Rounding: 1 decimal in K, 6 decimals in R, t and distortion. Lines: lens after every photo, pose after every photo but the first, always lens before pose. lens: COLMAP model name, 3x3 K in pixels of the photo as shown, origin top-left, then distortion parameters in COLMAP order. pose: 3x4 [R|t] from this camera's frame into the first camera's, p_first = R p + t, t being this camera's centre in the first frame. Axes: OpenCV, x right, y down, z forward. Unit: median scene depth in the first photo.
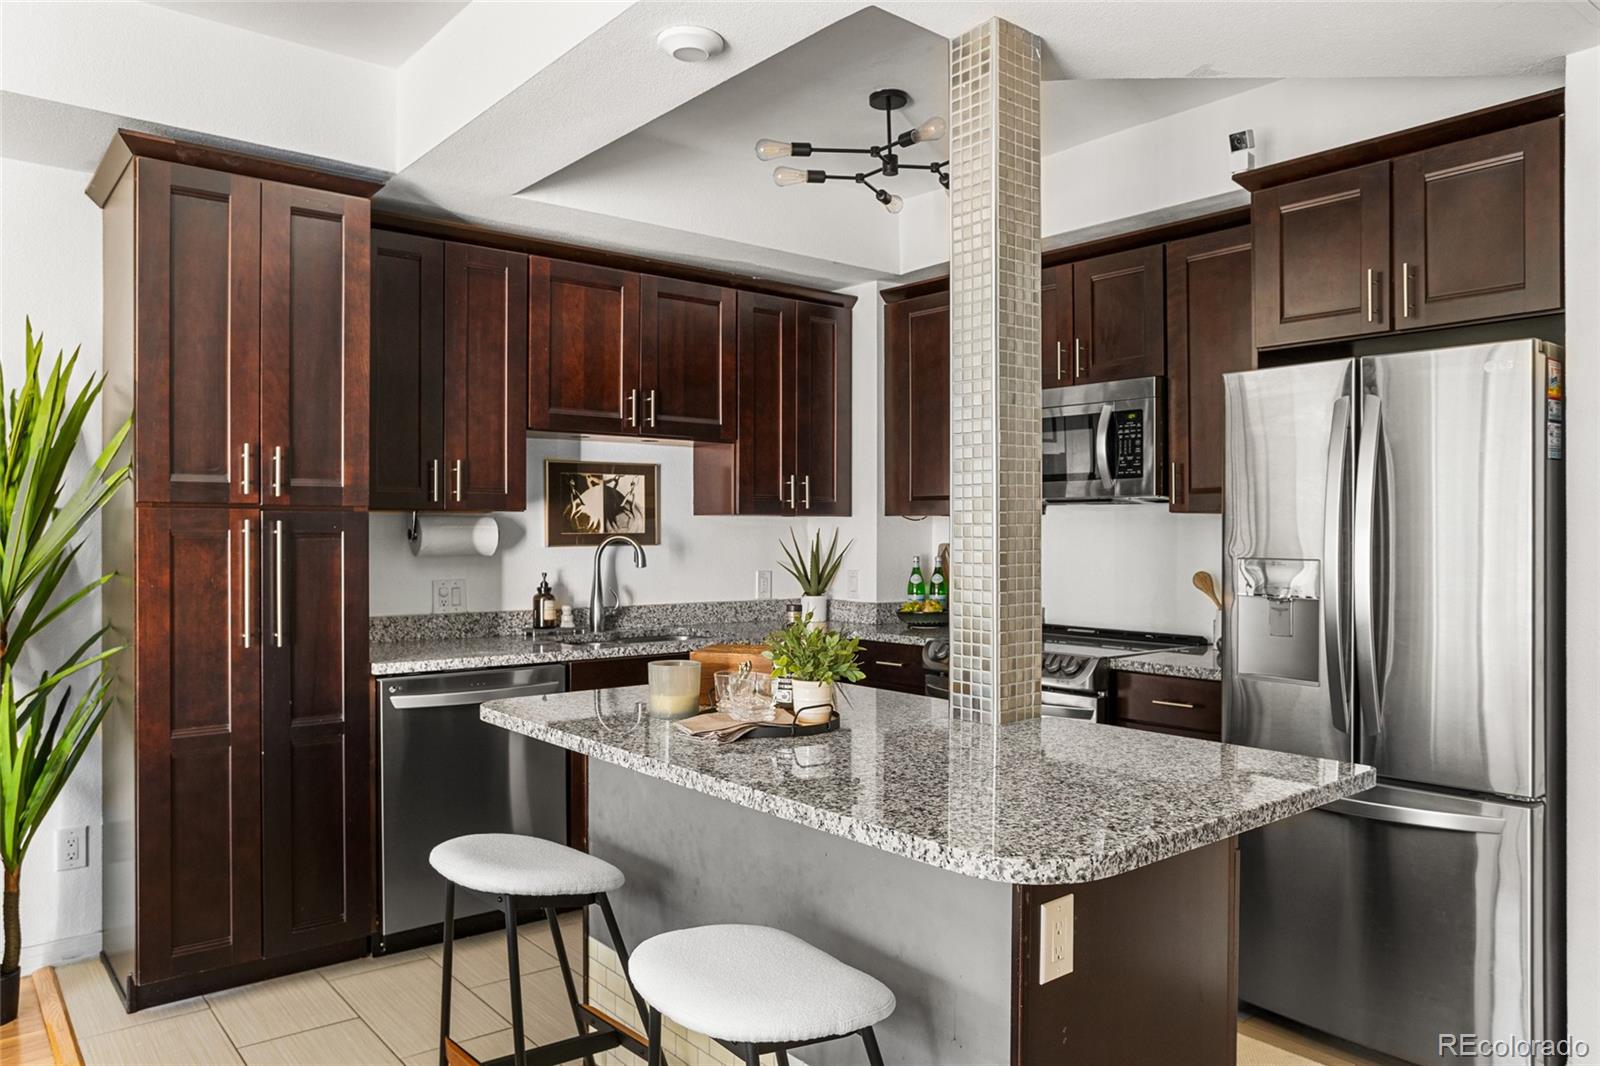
lens RADIAL K [[1111.7, 0, 795.0], [0, 1111.7, 542.8], [0, 0, 1]] dist [-0.031316, 0.014503]
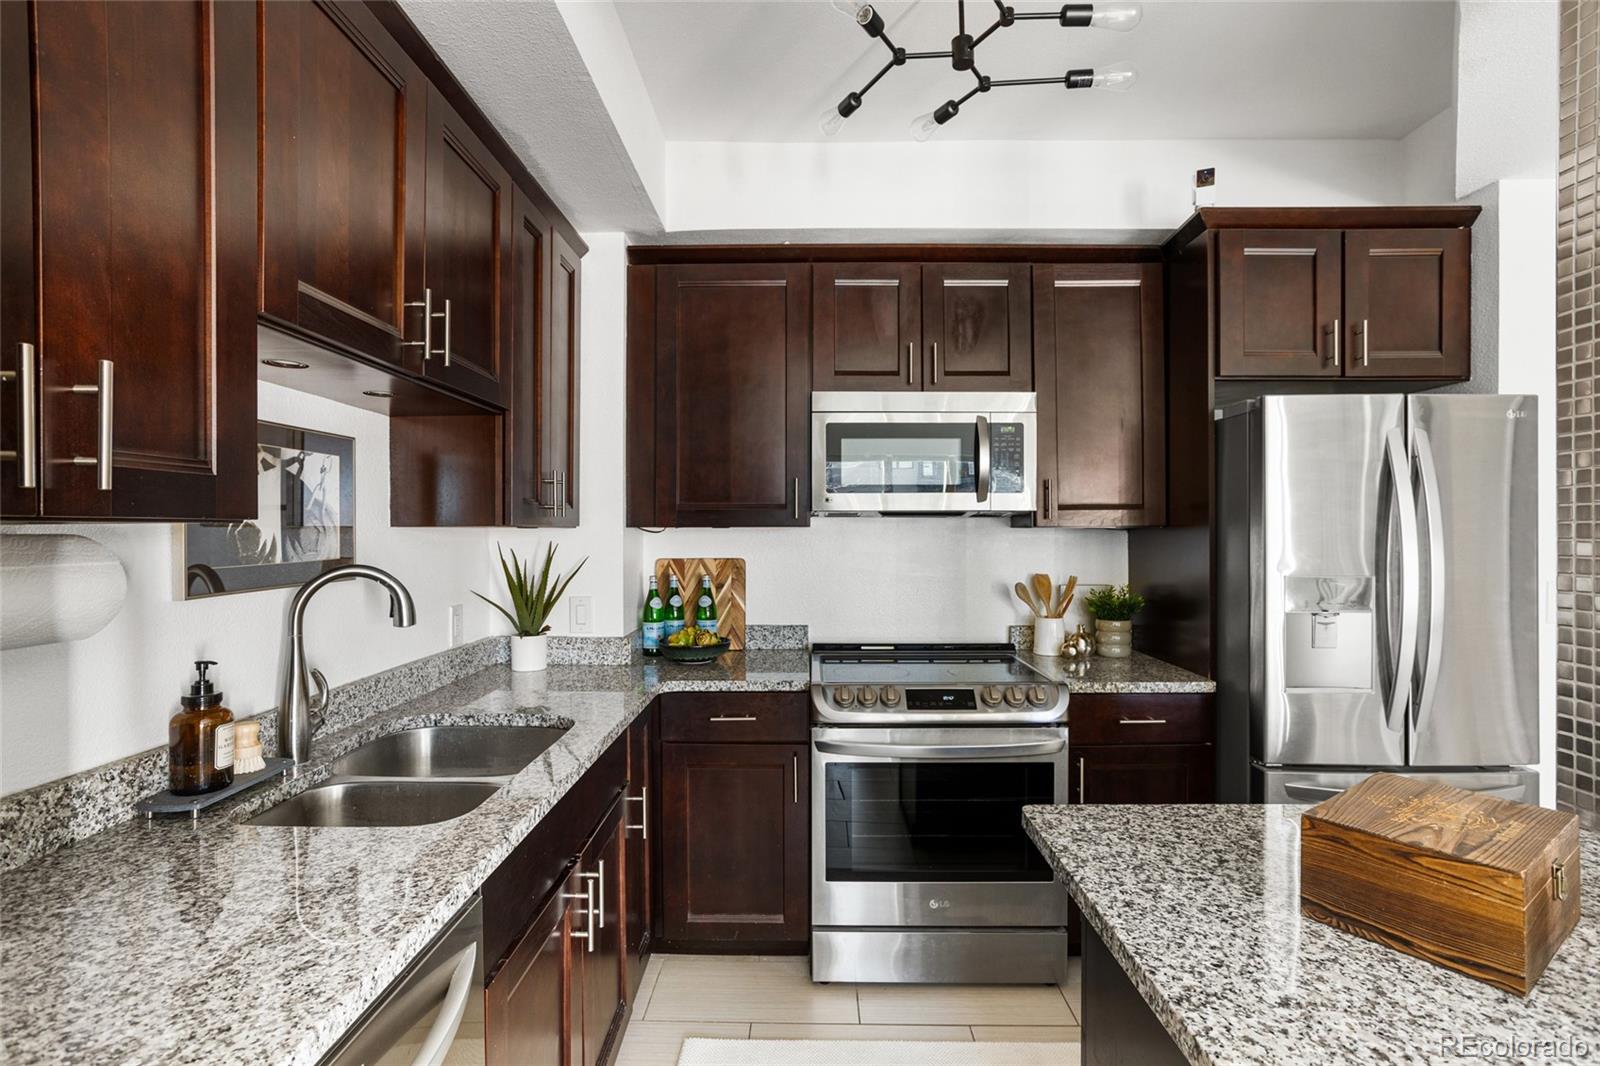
lens RADIAL K [[770.8, 0, 801.6], [0, 770.8, 531.7], [0, 0, 1]] dist [-0.044616, 0.029526]
pose [[0.642704, -0.004178, 0.766104, -0.309308], [0.010192, 0.999943, -0.003097, -0.021010], [-0.766047, 0.009799, 0.642710, 0.641483]]
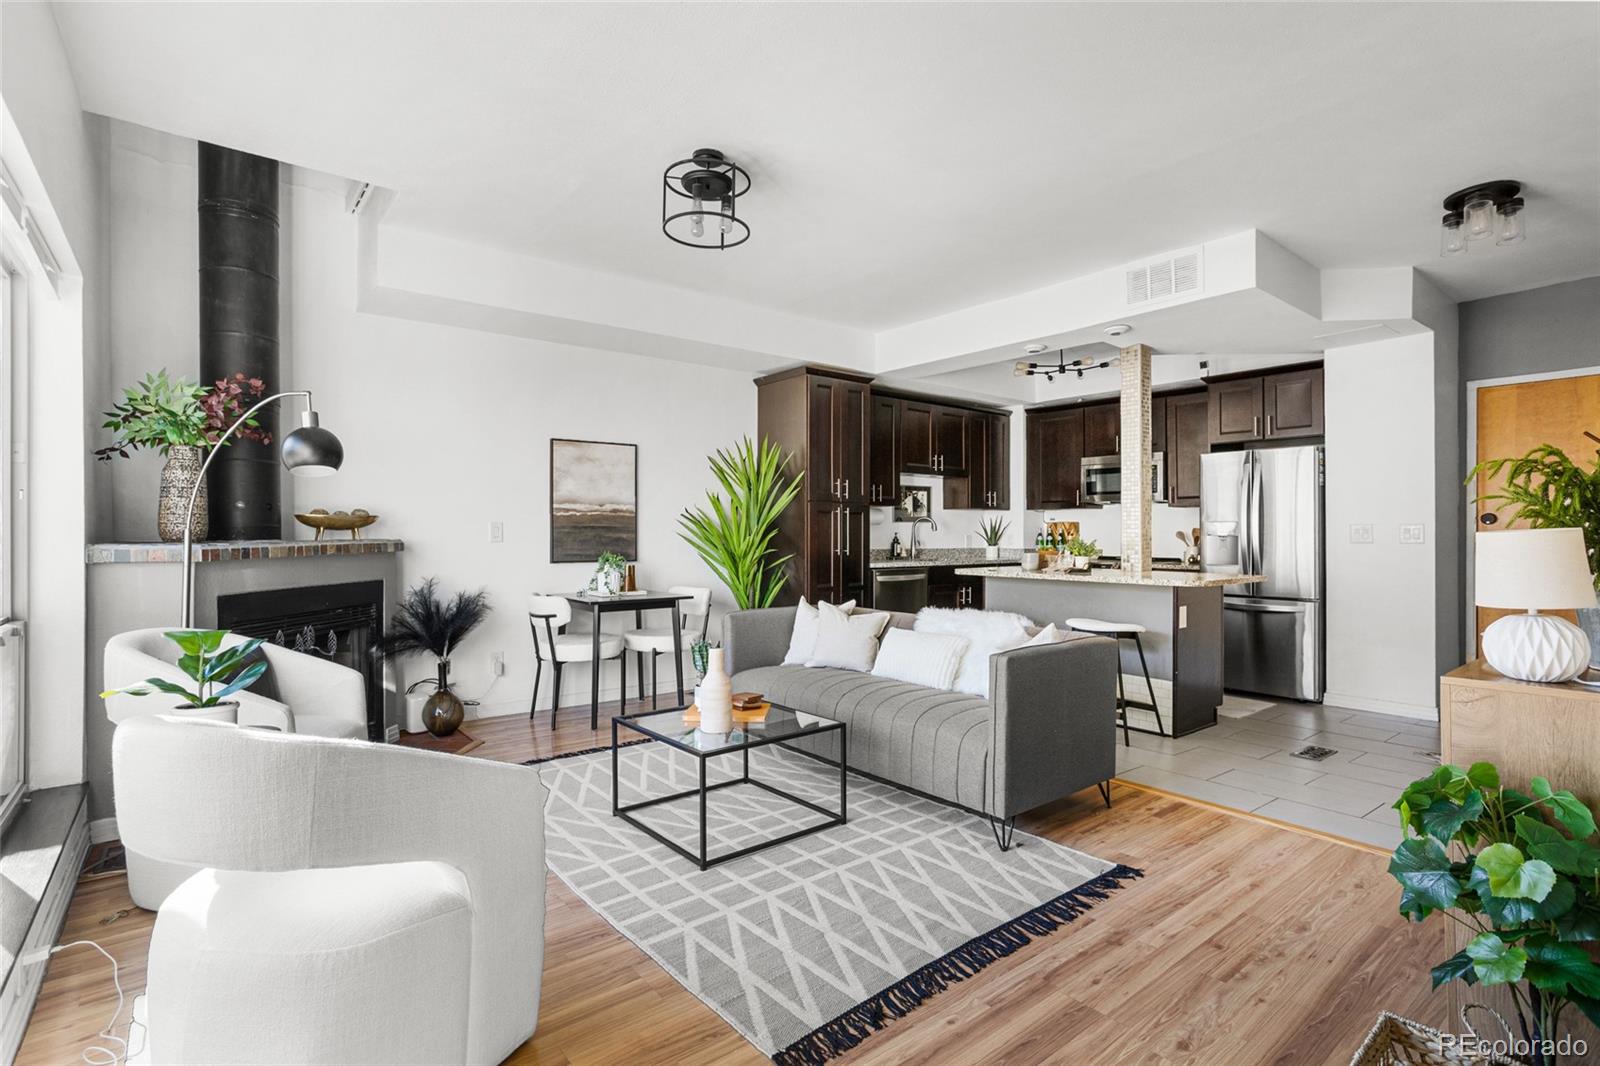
lens RADIAL K [[770.8, 0, 797.6], [0, 770.8, 533.0], [0, 0, 1]] dist [-0.044616, 0.029526]
pose [[0.999893, 0.000374, -0.014603, -0.418791], [-0.000518, 0.999951, -0.009841, 0.044394], [0.014599, 0.009848, 0.999845, -0.646428]]
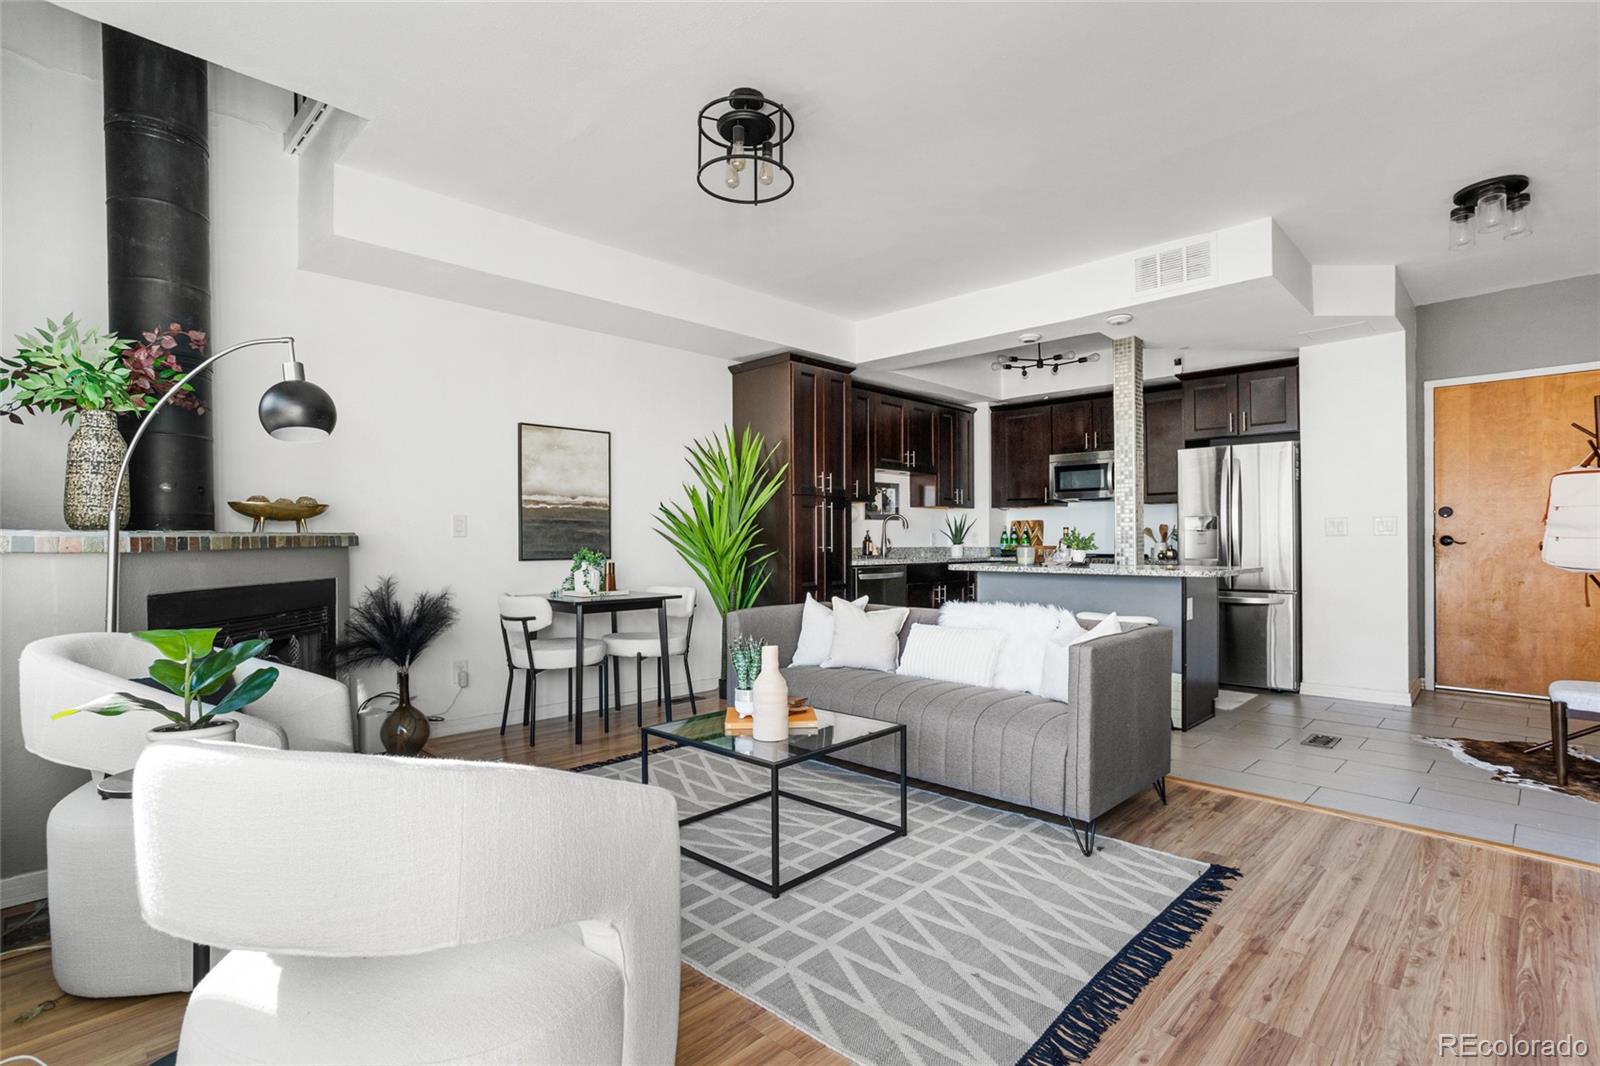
lens RADIAL K [[770.8, 0, 798.2], [0, 770.8, 541.4], [0, 0, 1]] dist [-0.044616, 0.029526]
pose [[0.994300, -0.003901, 0.106545, -0.547610], [0.004911, 0.999945, -0.009214, 0.064221], [-0.106503, 0.009685, 0.994265, -0.567356]]
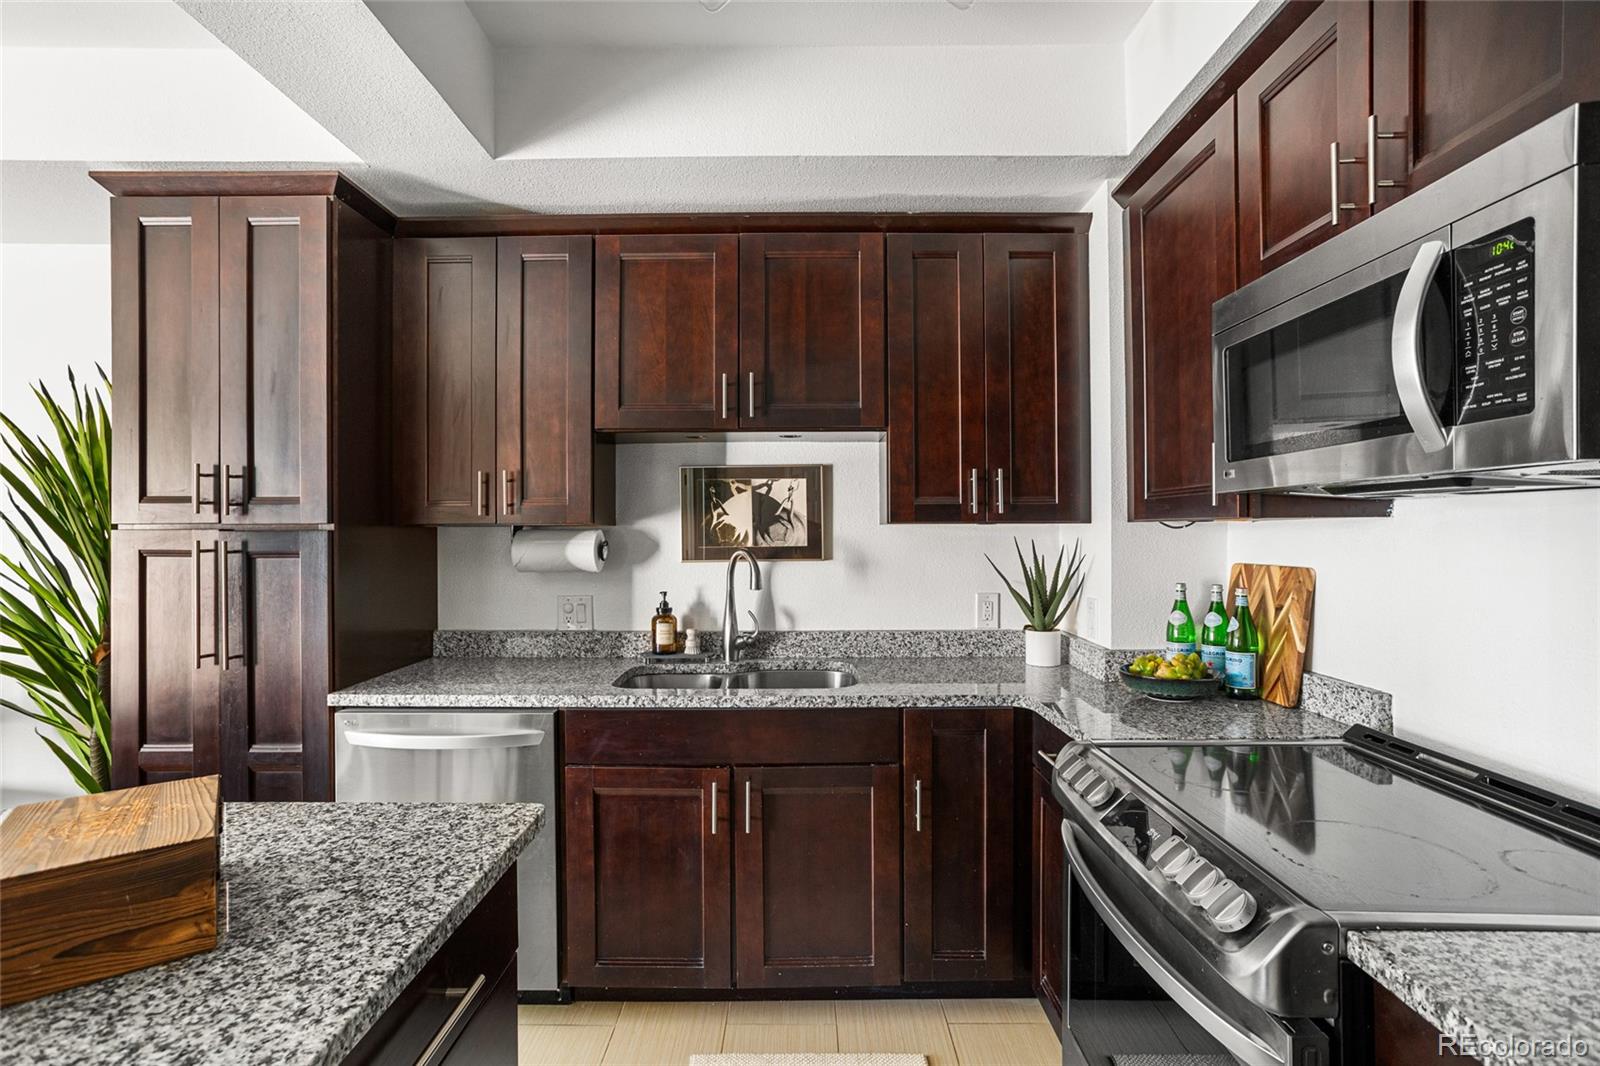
lens RADIAL K [[770.8, 0, 794.5], [0, 770.8, 531.5], [0, 0, 1]] dist [-0.044616, 0.029526]
pose [[0.768343, -0.004953, -0.640020, 0.259814], [0.000226, 0.999972, -0.007467, -0.017159], [0.640039, 0.005593, 0.768322, 0.601150]]
